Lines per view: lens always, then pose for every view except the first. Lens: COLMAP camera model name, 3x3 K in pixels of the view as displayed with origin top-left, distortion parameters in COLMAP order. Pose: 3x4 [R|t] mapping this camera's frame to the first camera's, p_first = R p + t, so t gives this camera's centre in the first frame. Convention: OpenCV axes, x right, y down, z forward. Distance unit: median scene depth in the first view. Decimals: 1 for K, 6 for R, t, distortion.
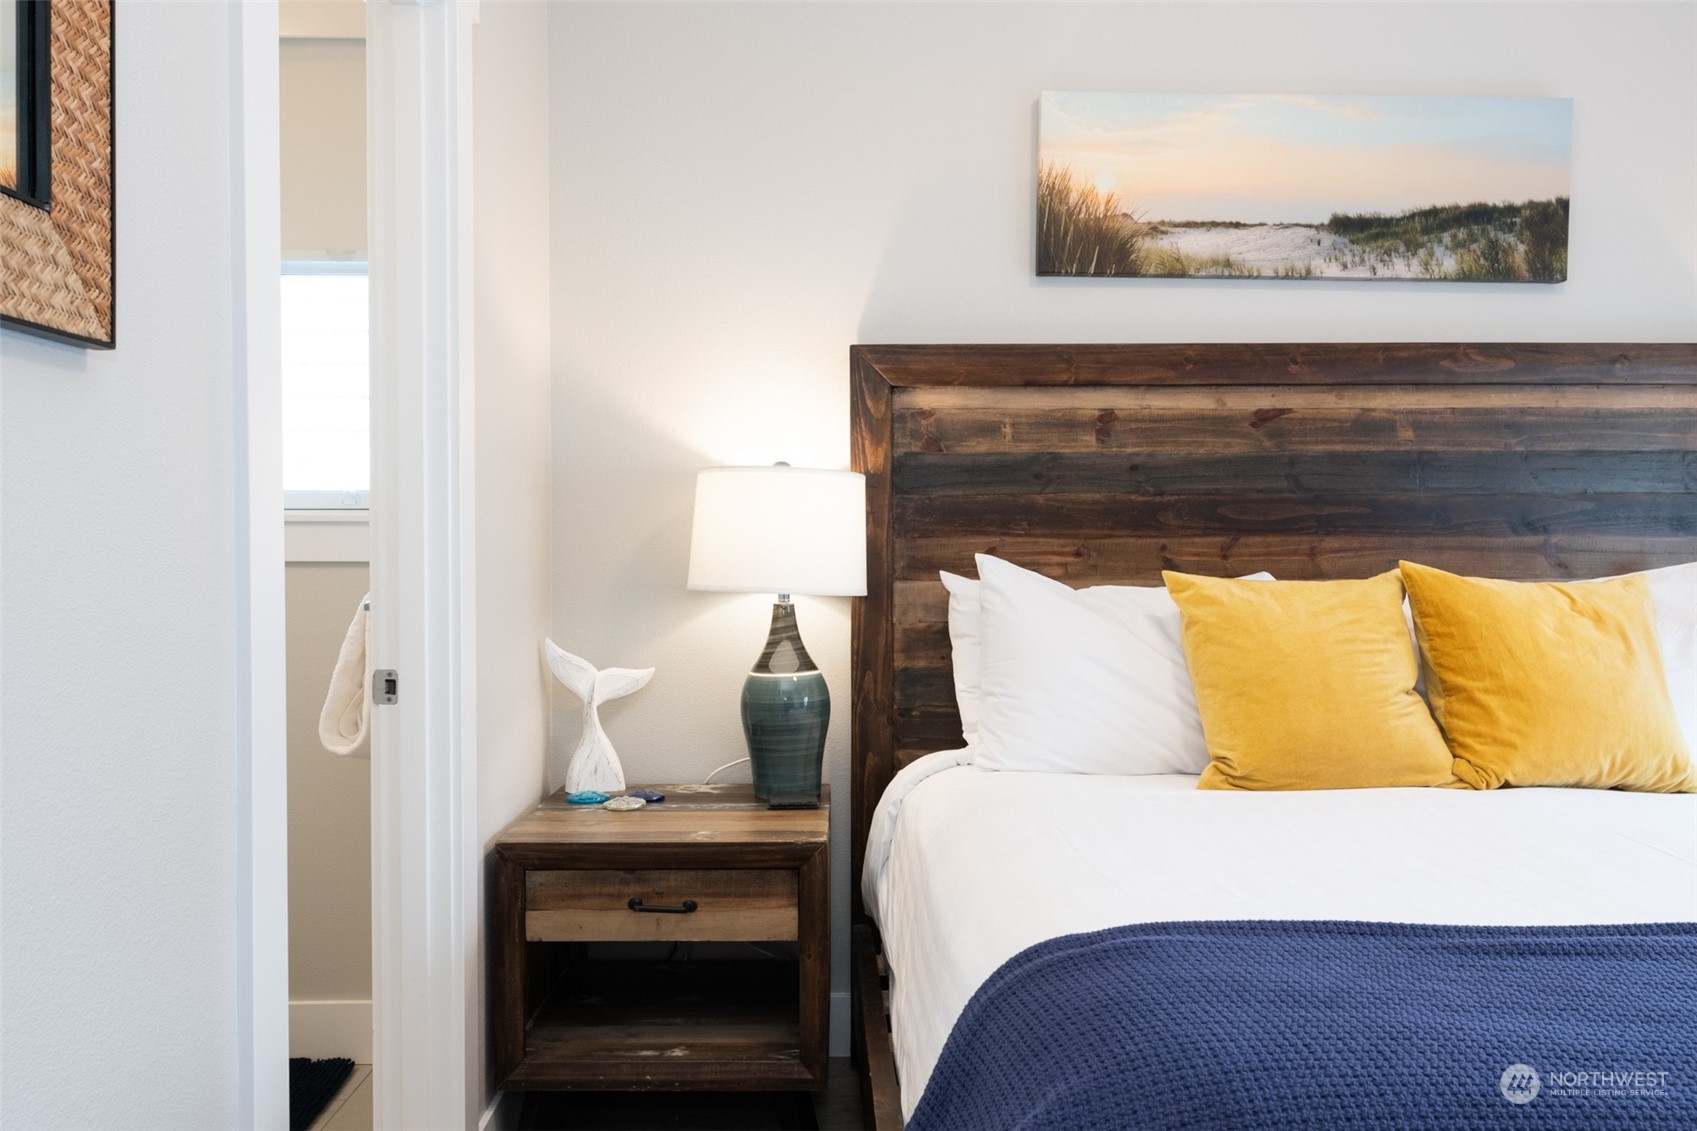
lens RADIAL K [[1300.0, 0, 858.3], [0, 1300.0, 563.5], [0, 0, 1]] dist [0.007315, 0.005767]
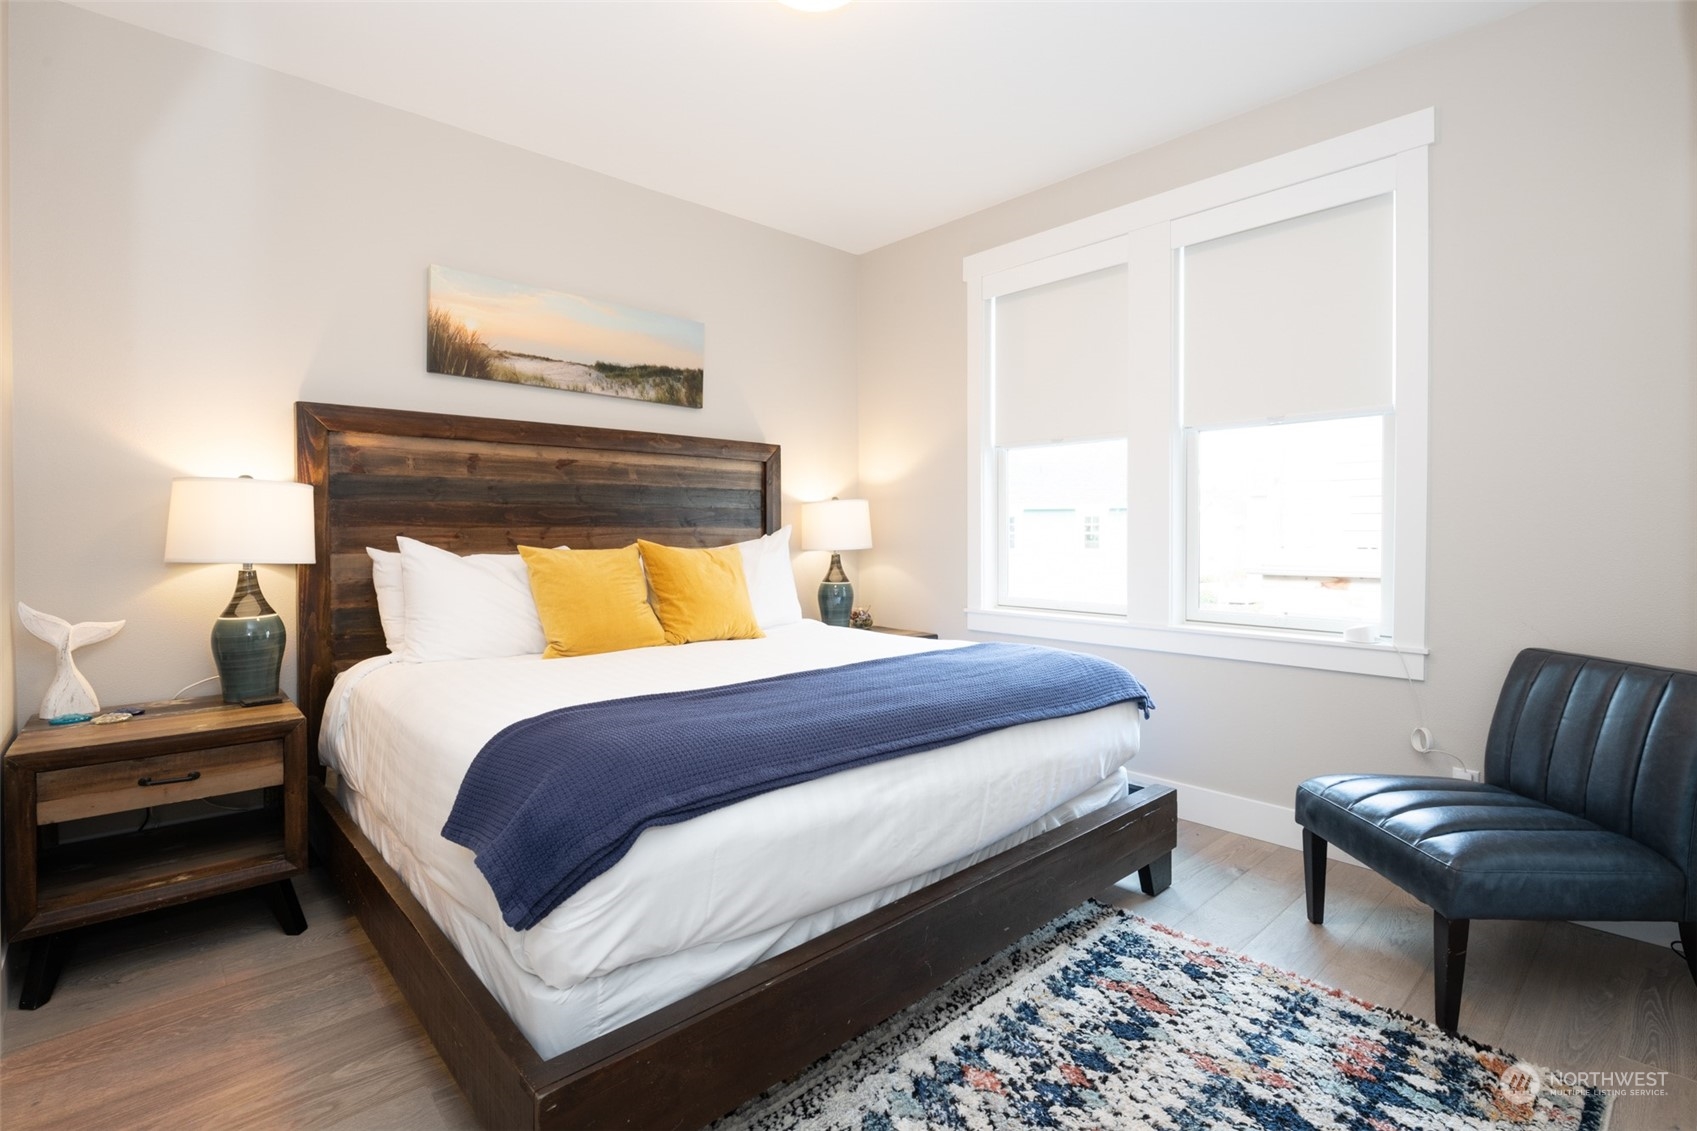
lens RADIAL K [[776.3, 0, 850.8], [0, 776.3, 556.9], [0, 0, 1]] dist [-0.003806, -0.000211]
pose [[0.753476, -0.019564, 0.657184, -0.117729], [0.008239, 0.999760, 0.020316, 0.003211], [-0.657424, -0.009893, 0.753456, -0.124640]]
